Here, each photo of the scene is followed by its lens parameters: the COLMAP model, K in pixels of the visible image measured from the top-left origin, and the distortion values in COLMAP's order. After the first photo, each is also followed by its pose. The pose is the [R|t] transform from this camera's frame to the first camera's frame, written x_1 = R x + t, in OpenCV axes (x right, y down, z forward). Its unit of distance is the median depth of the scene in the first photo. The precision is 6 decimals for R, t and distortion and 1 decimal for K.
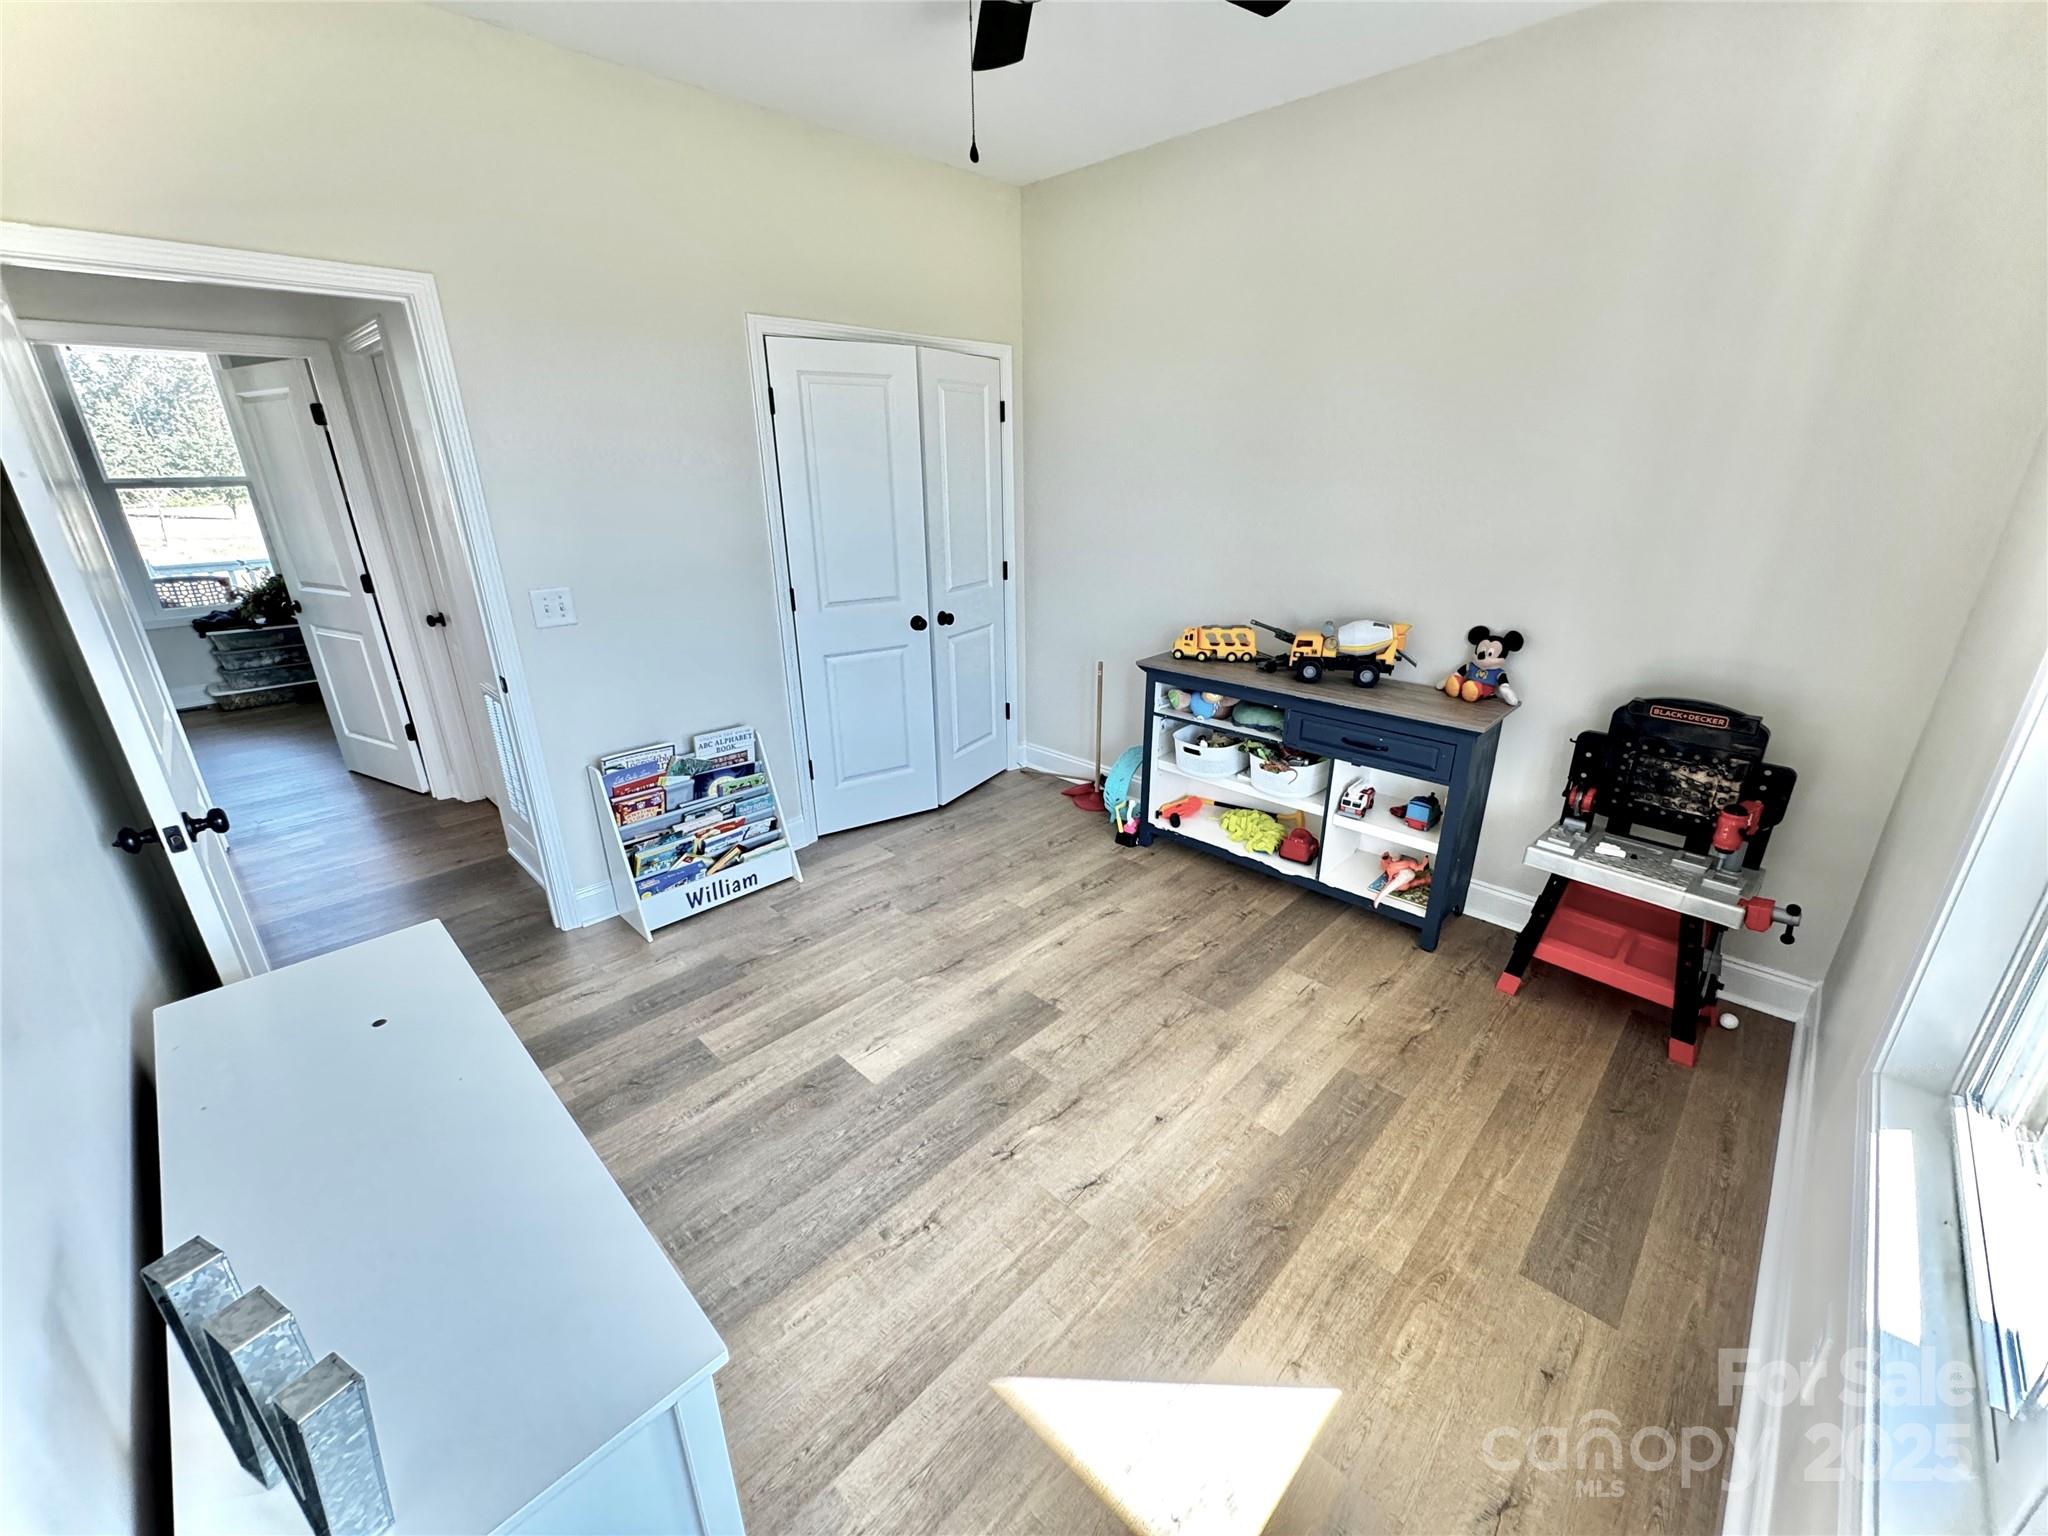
lens RADIAL K [[820.7, 0, 1023.8], [0, 820.7, 768.5], [0, 0, 1]] dist [-0.002058, 0.000377]
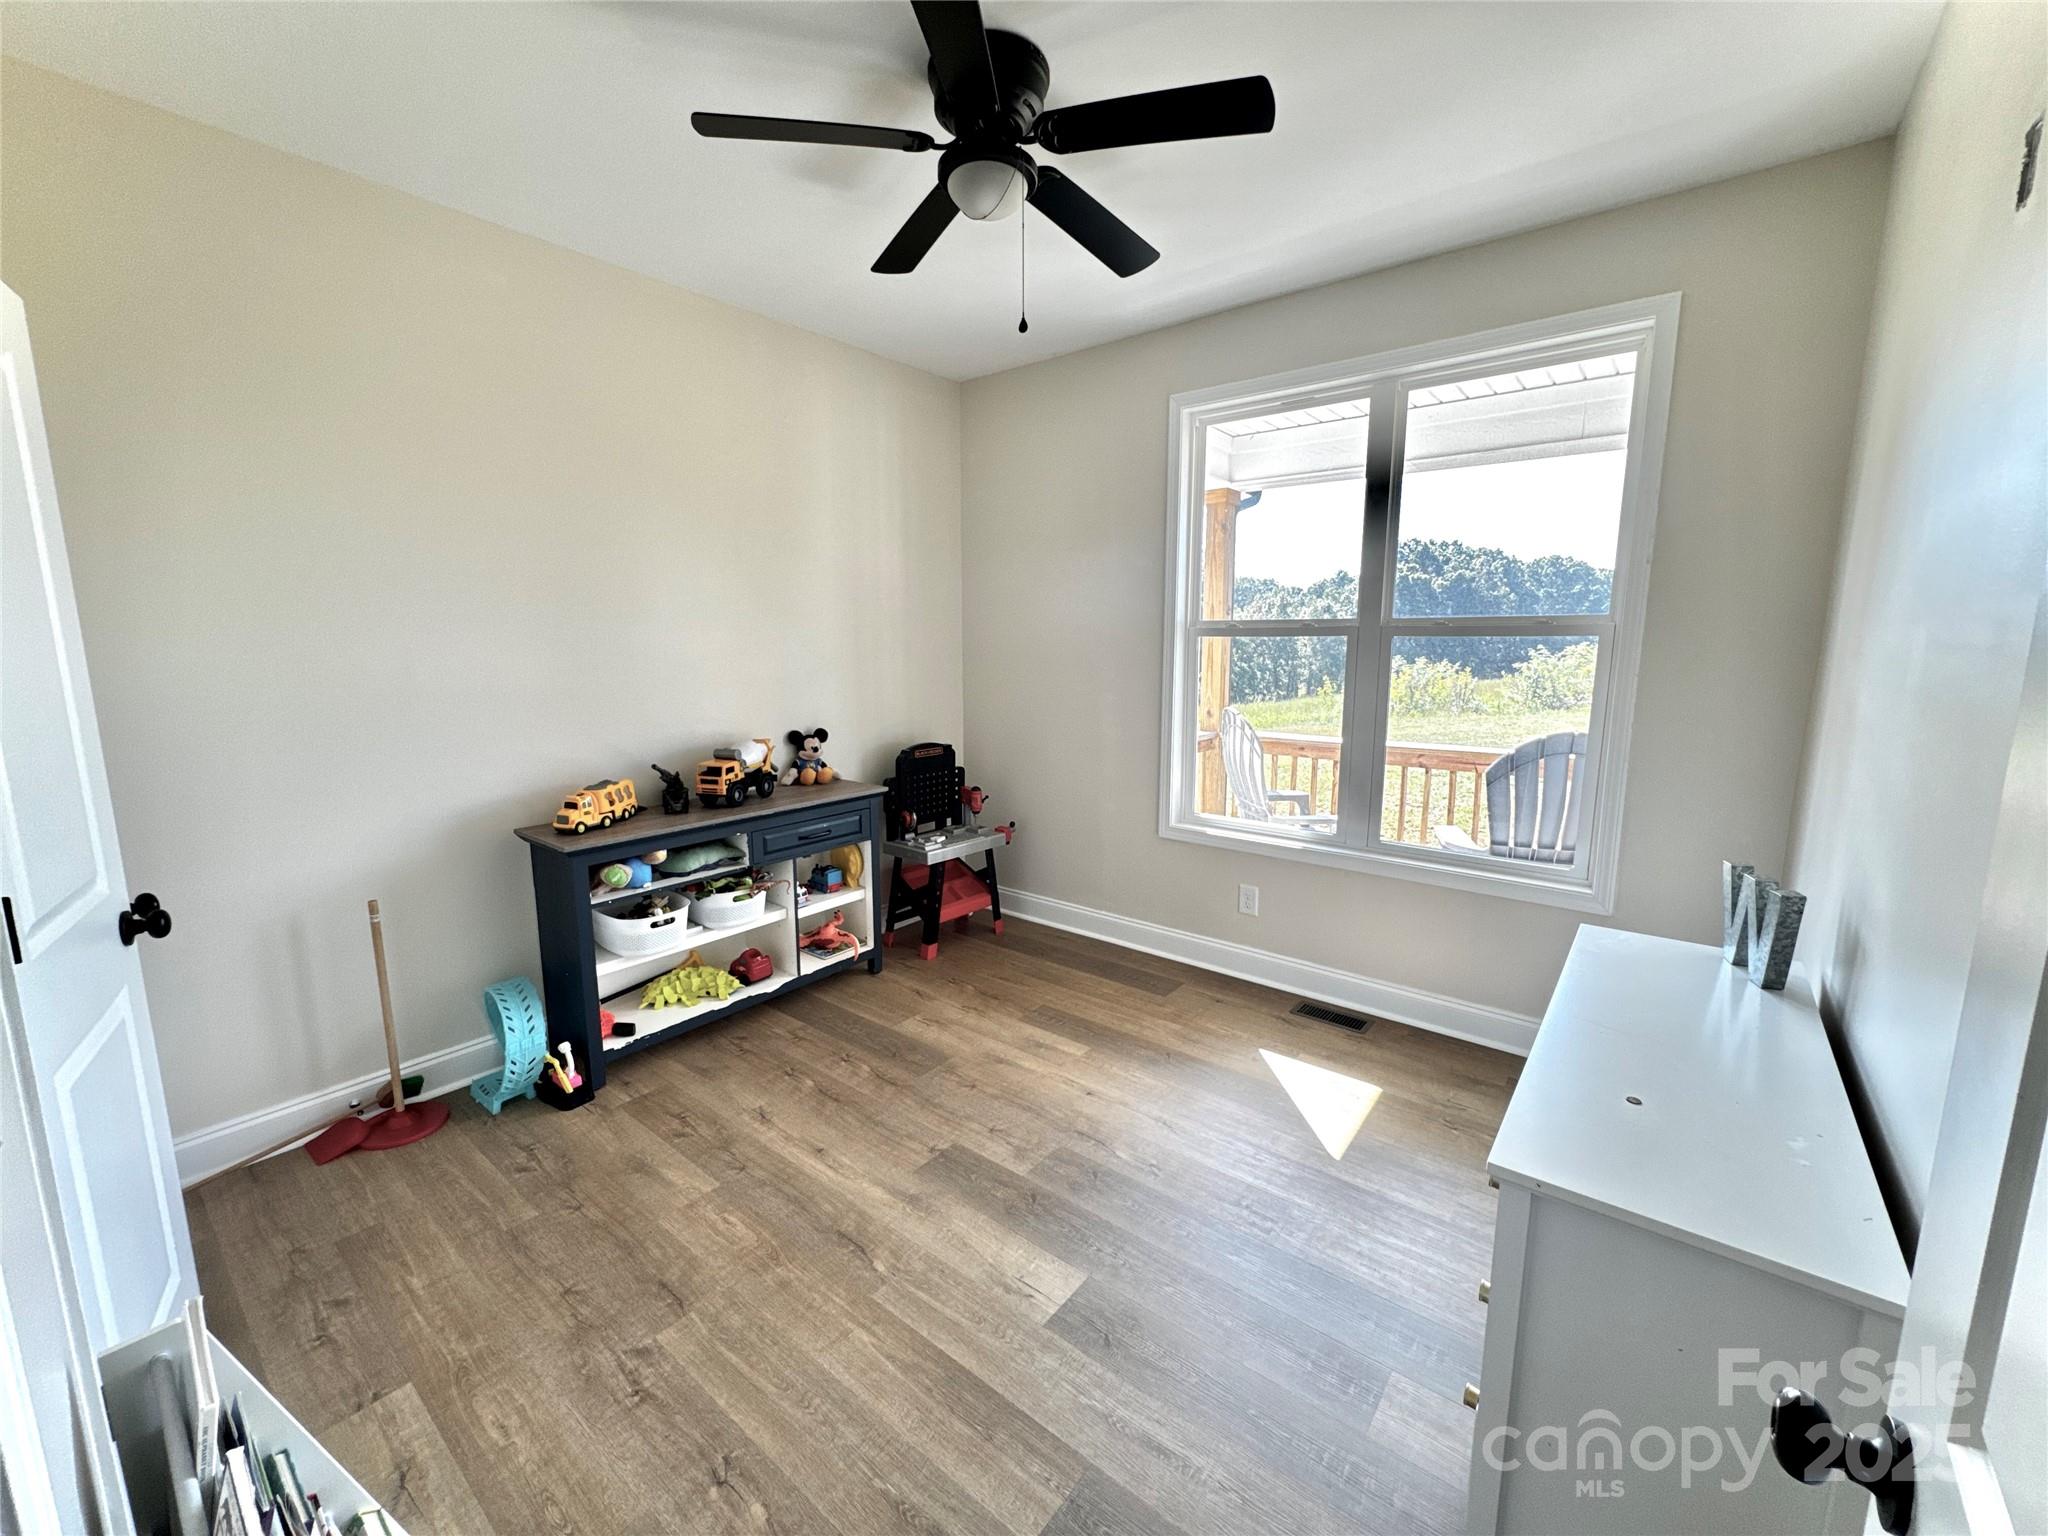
lens RADIAL K [[820.7, 0, 1023.8], [0, 820.7, 768.5], [0, 0, 1]] dist [-0.002058, 0.000377]
pose [[-0.097719, -0.146853, 0.984320, -0.752603], [0.352987, 0.919637, 0.172246, -0.213288], [-0.930511, 0.364284, -0.038029, 0.734282]]
